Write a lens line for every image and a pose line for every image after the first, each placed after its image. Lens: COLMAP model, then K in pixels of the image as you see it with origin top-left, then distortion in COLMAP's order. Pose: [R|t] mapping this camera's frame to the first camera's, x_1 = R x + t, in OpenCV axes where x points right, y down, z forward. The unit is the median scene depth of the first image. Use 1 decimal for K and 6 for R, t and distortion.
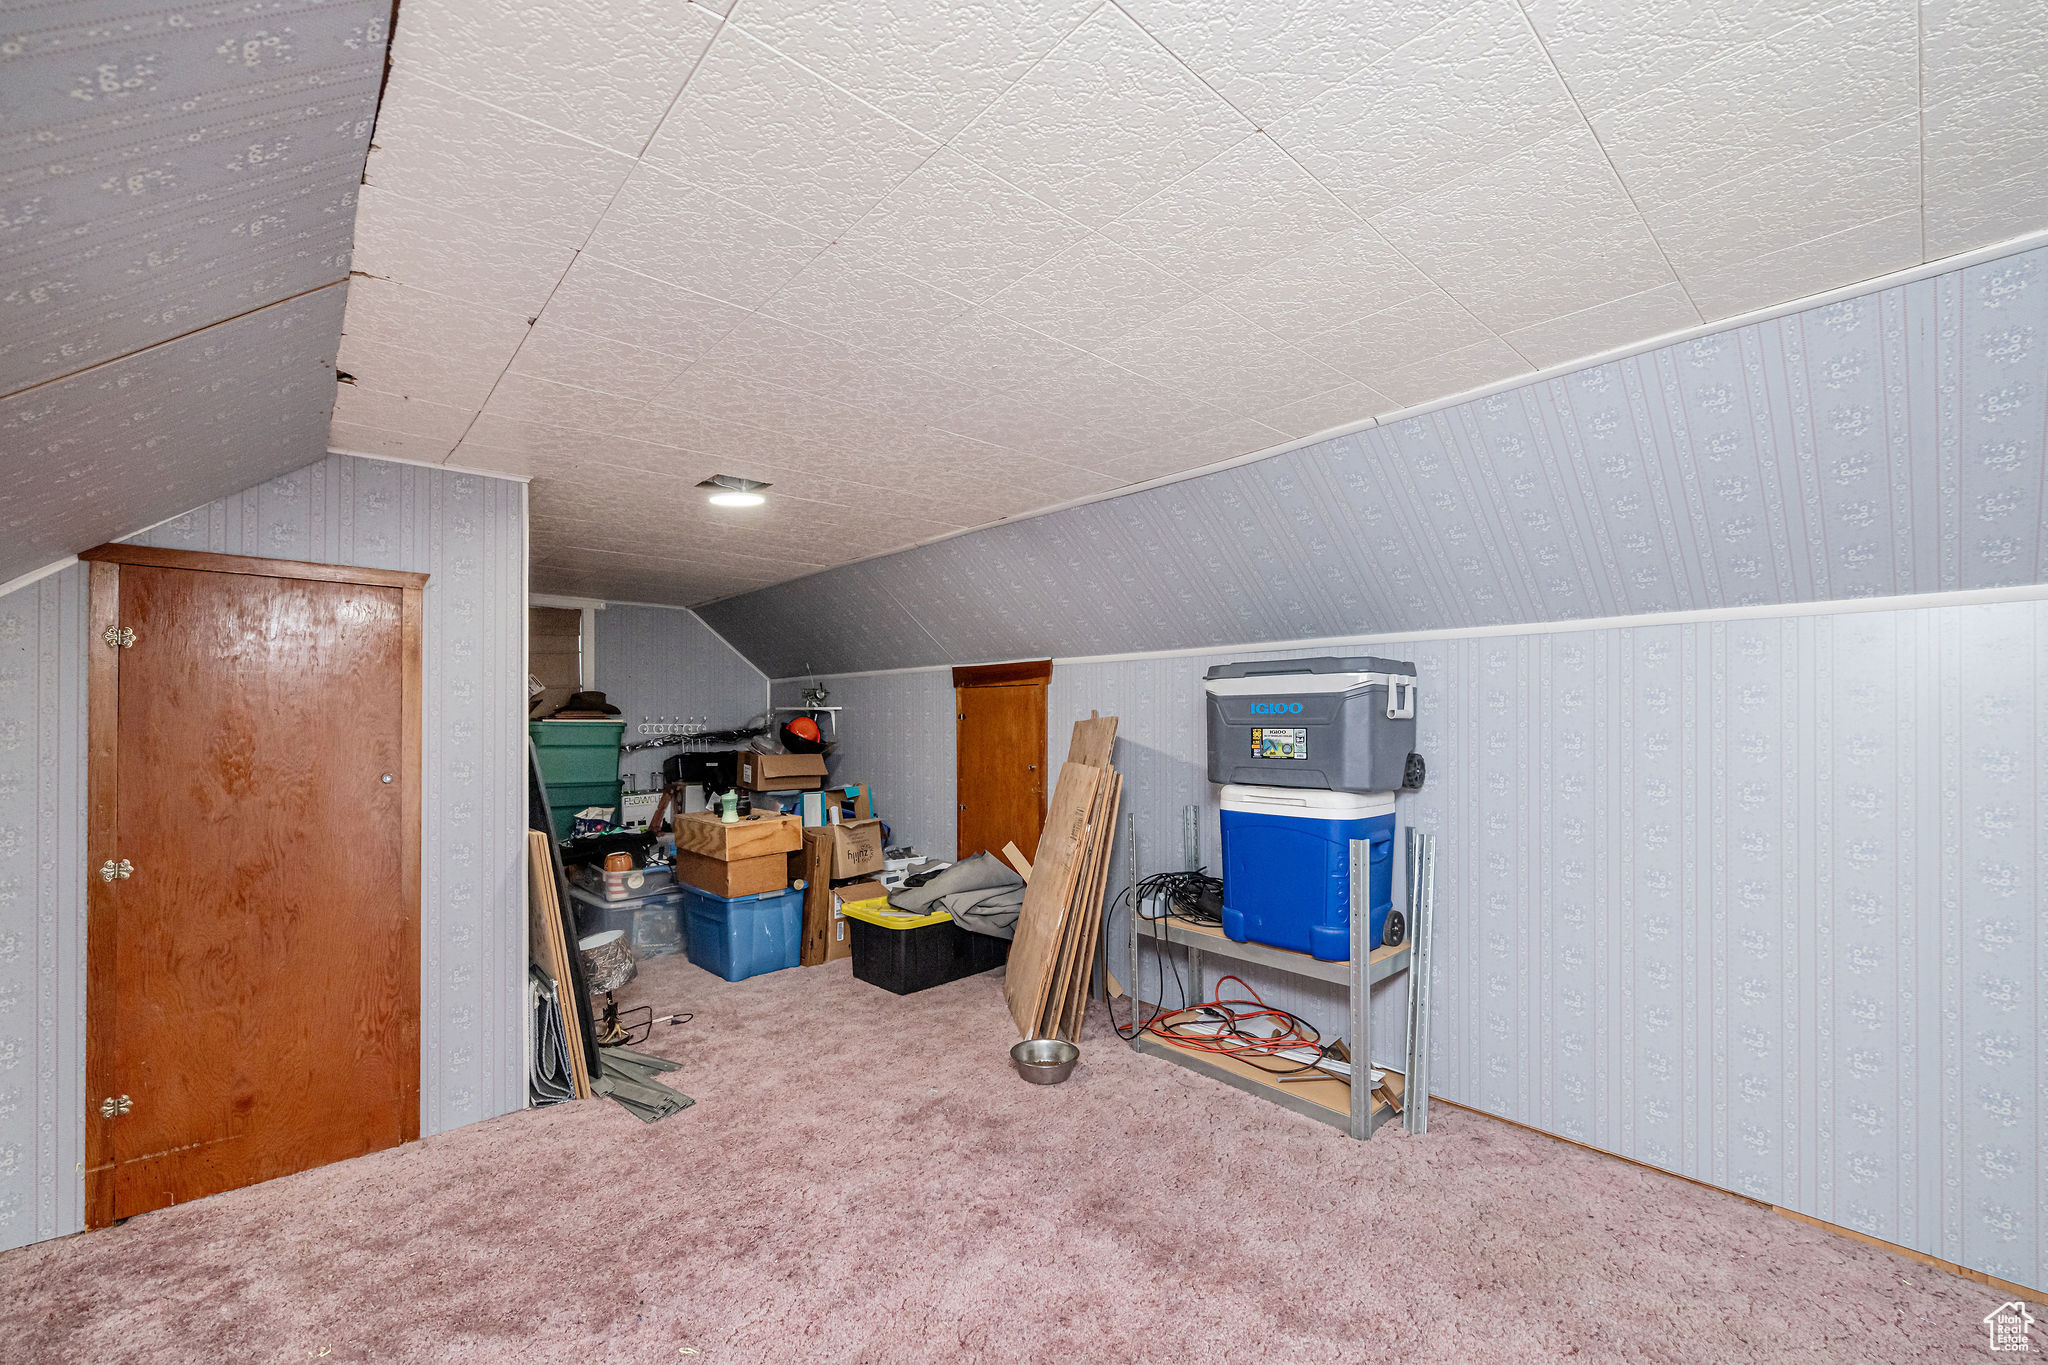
lens RADIAL K [[802.0, 0, 1078.8], [0, 802.0, 716.9], [0, 0, 1]] dist [-0.006049, 0.000254]
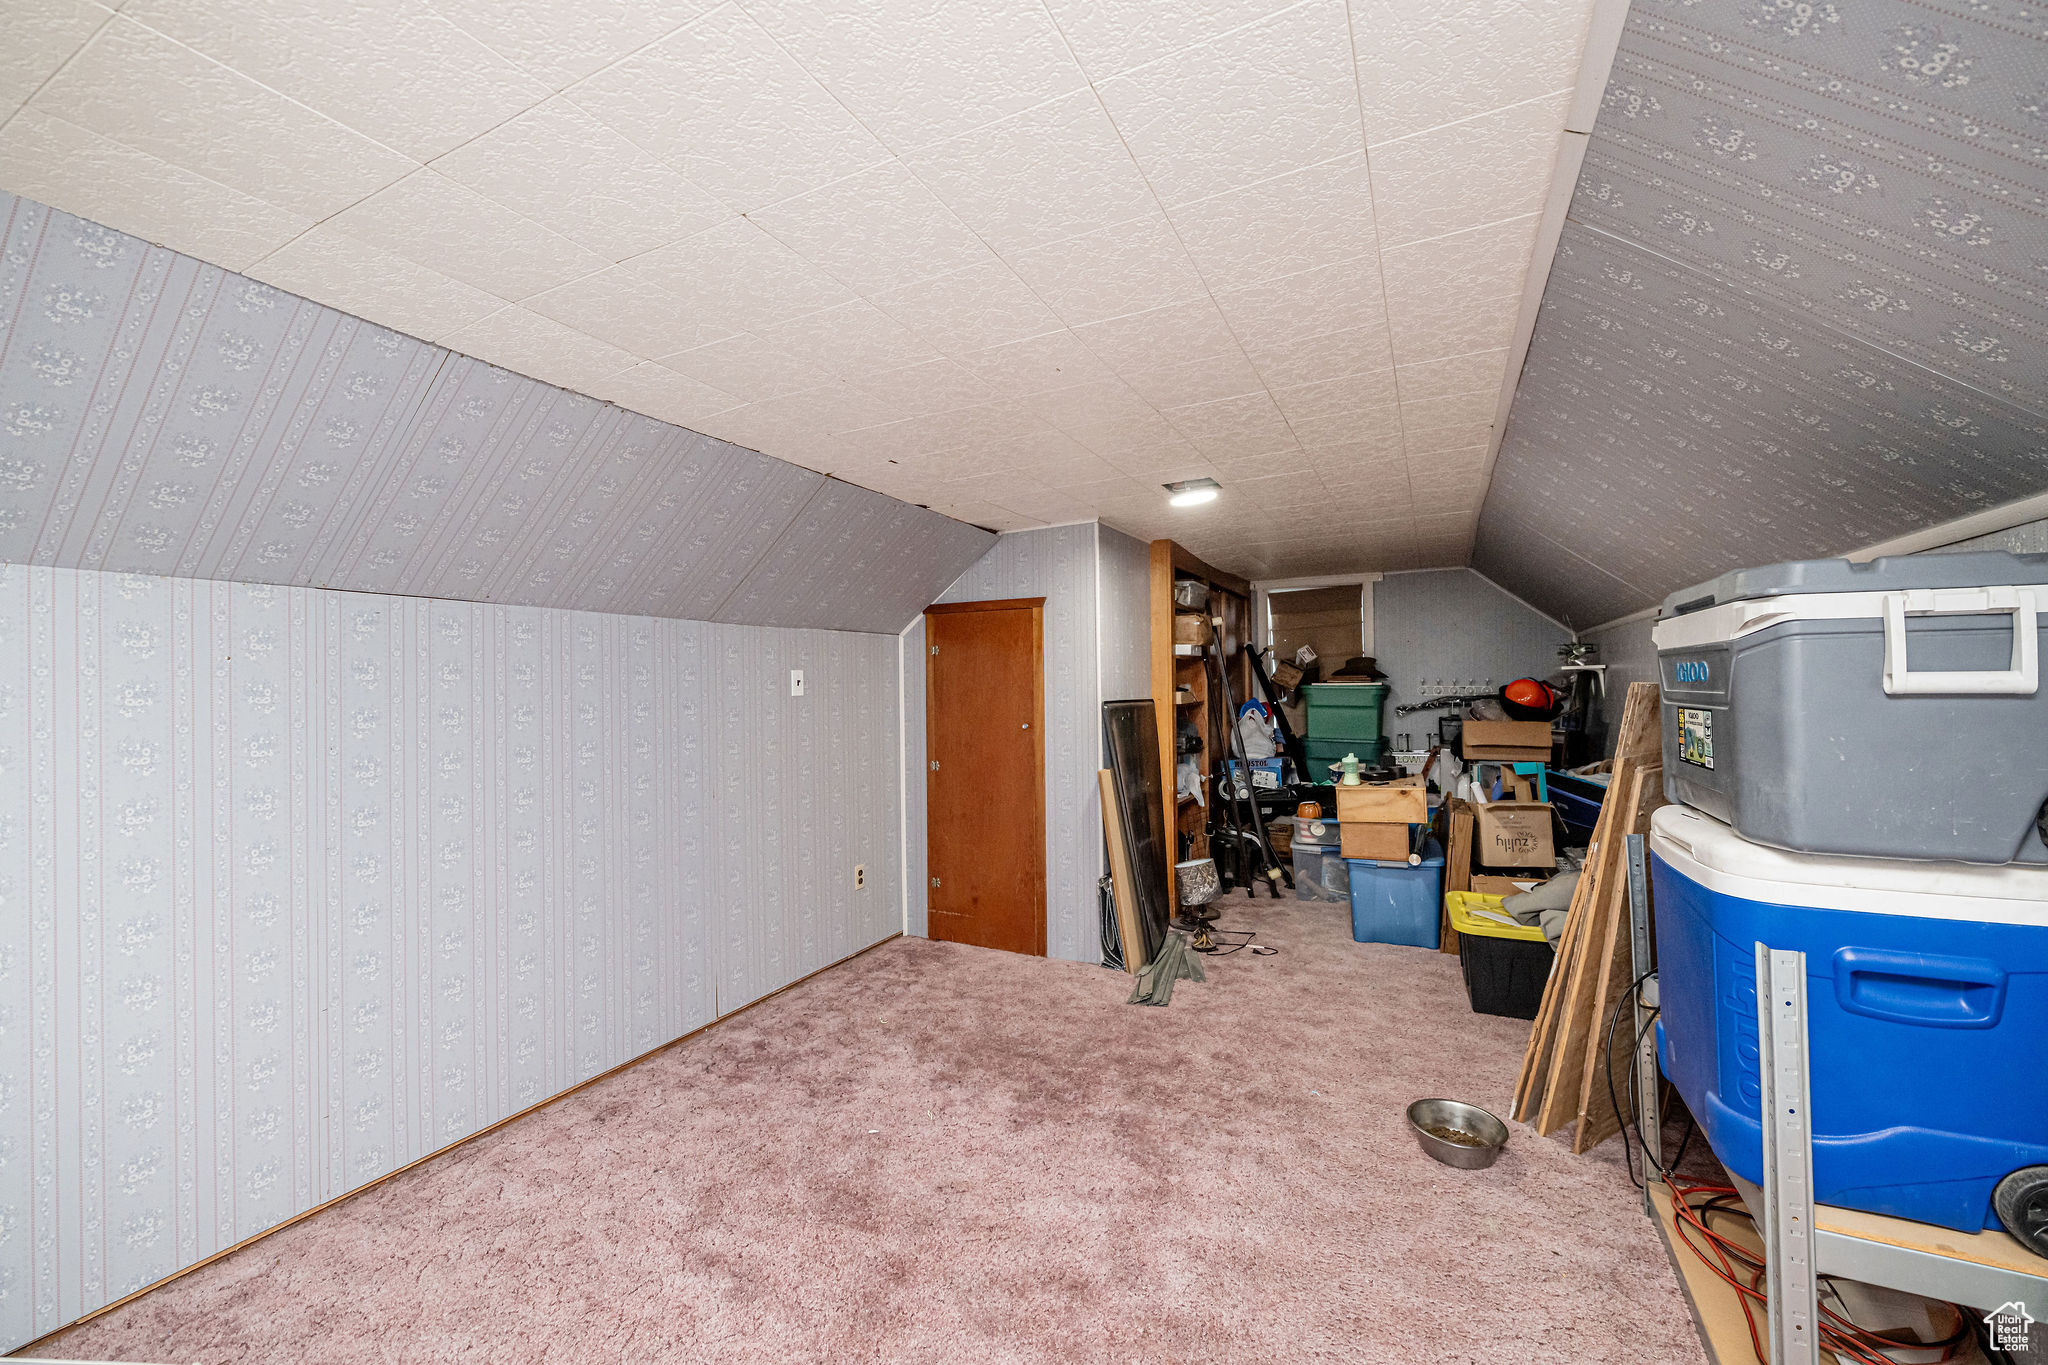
lens RADIAL K [[802.0, 0, 1030.4], [0, 802.0, 678.7], [0, 0, 1]] dist [-0.006049, 0.000254]
pose [[0.349637, -0.009960, -0.936832, 0.488598], [0.017334, 0.999841, -0.004160, -0.009940], [0.936725, -0.014785, 0.349754, 0.322151]]
